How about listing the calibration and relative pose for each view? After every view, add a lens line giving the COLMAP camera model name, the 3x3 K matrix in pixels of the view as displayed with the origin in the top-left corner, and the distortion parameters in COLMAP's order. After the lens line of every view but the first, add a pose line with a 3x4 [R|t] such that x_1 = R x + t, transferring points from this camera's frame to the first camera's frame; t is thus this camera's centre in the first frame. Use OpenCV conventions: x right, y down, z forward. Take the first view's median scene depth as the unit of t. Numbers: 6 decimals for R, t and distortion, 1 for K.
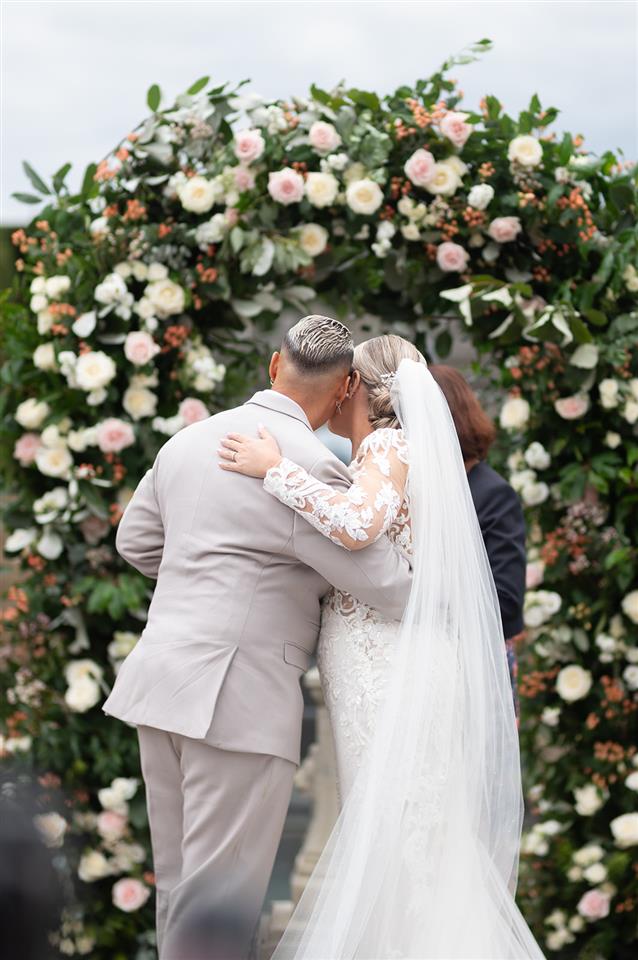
lens RADIAL K [[3287.6, 0, 321.6], [0, 3287.6, 482.3], [0, 0, 1]] dist [-0.115479, 0.000000]
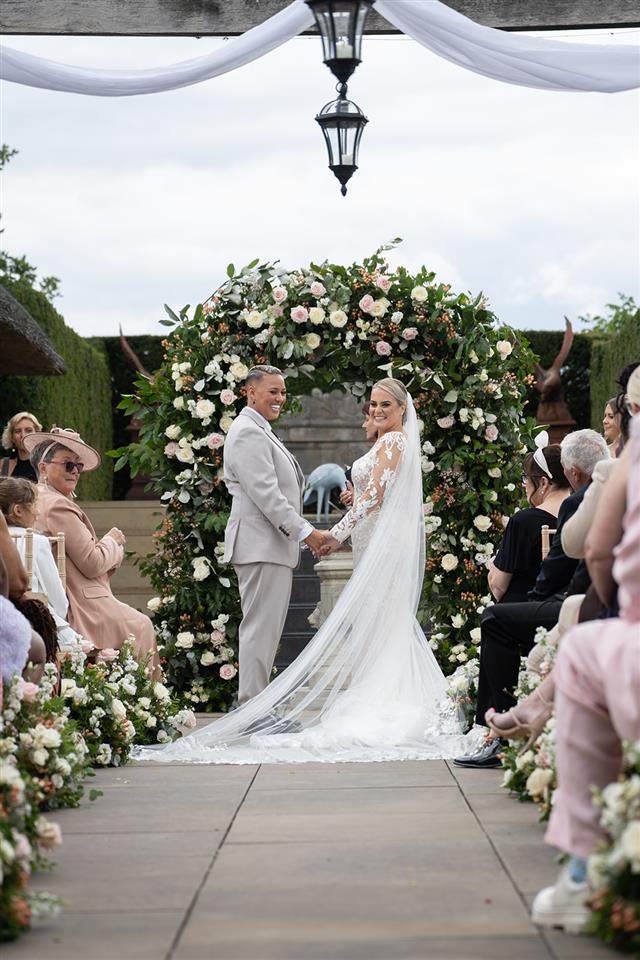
lens RADIAL K [[3287.6, 0, 321.4], [0, 3287.6, 478.4], [0, 0, 1]] dist [-0.115479, 0.000000]
pose [[0.999709, -0.020066, -0.013383, 0.027256], [0.019844, 0.999666, -0.016568, 0.042119], [0.013711, 0.016298, 0.999773, -0.983168]]
